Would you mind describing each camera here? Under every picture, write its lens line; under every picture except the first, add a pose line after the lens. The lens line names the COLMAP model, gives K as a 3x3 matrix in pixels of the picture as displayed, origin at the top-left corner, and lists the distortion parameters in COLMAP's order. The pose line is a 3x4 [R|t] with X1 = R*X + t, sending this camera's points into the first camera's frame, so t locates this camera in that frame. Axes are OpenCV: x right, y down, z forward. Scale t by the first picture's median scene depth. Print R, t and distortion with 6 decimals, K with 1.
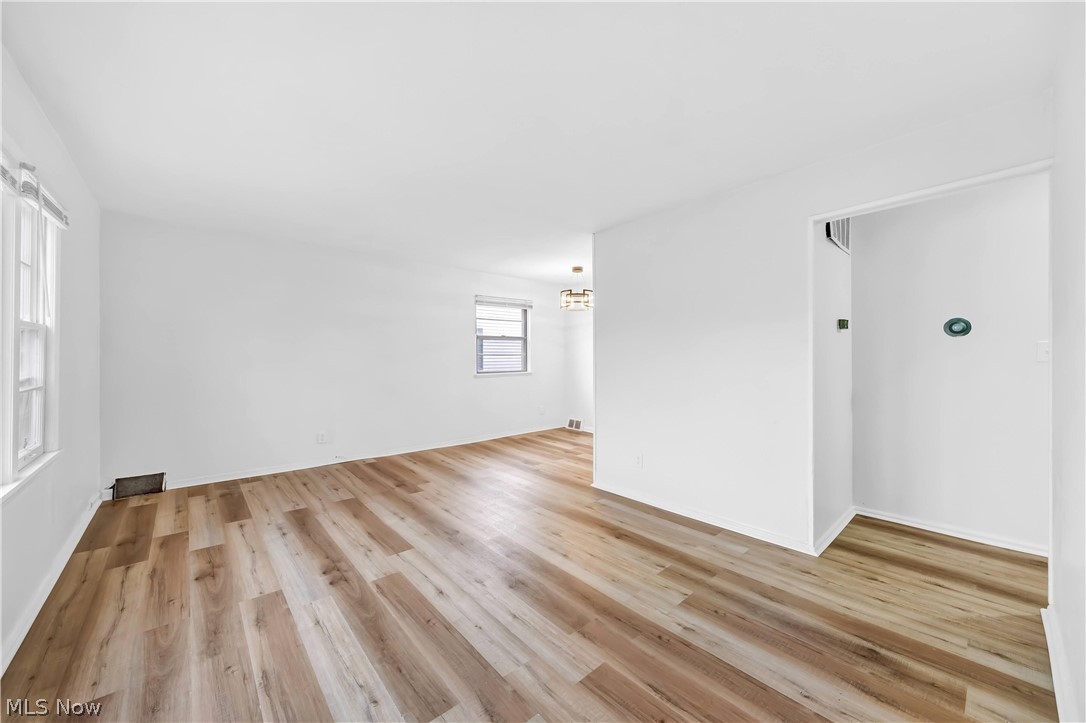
lens RADIAL K [[402.5, 0, 539.5], [0, 402.5, 354.9], [0, 0, 1]] dist [0.001565, 0.000148]
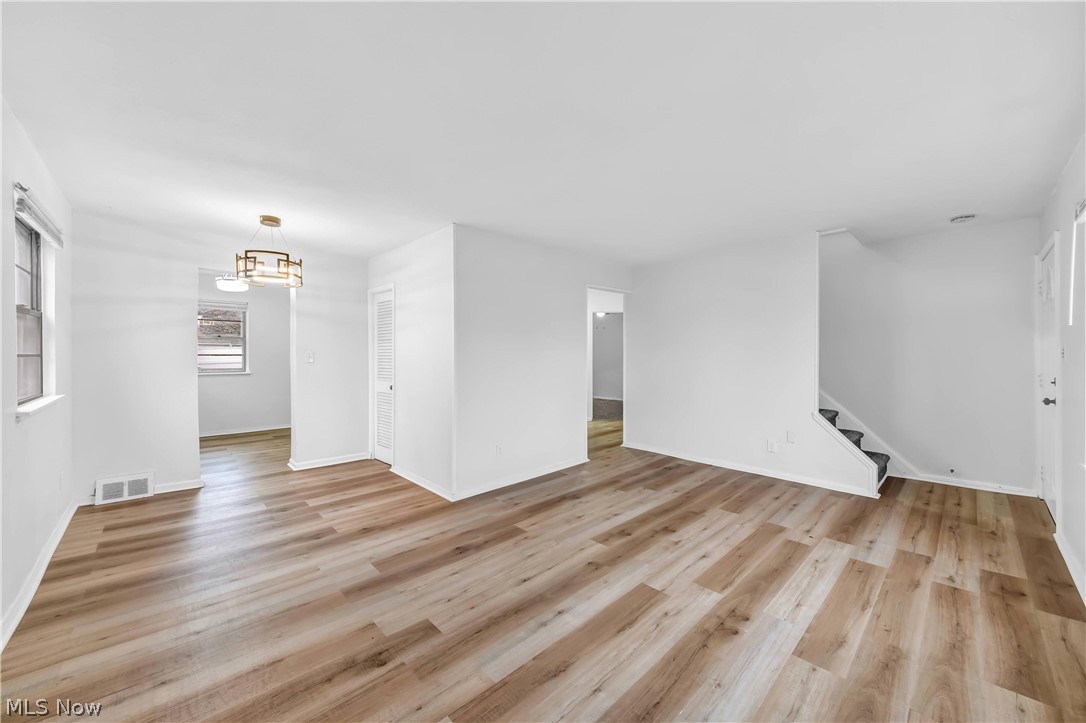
lens RADIAL K [[402.5, 0, 539.5], [0, 402.5, 354.9], [0, 0, 1]] dist [0.001565, 0.000148]
pose [[-0.030697, -0.005572, 0.999513, -1.380116], [-0.000742, 0.999984, 0.005552, -0.012450], [-0.999528, -0.000571, -0.030700, 1.483113]]
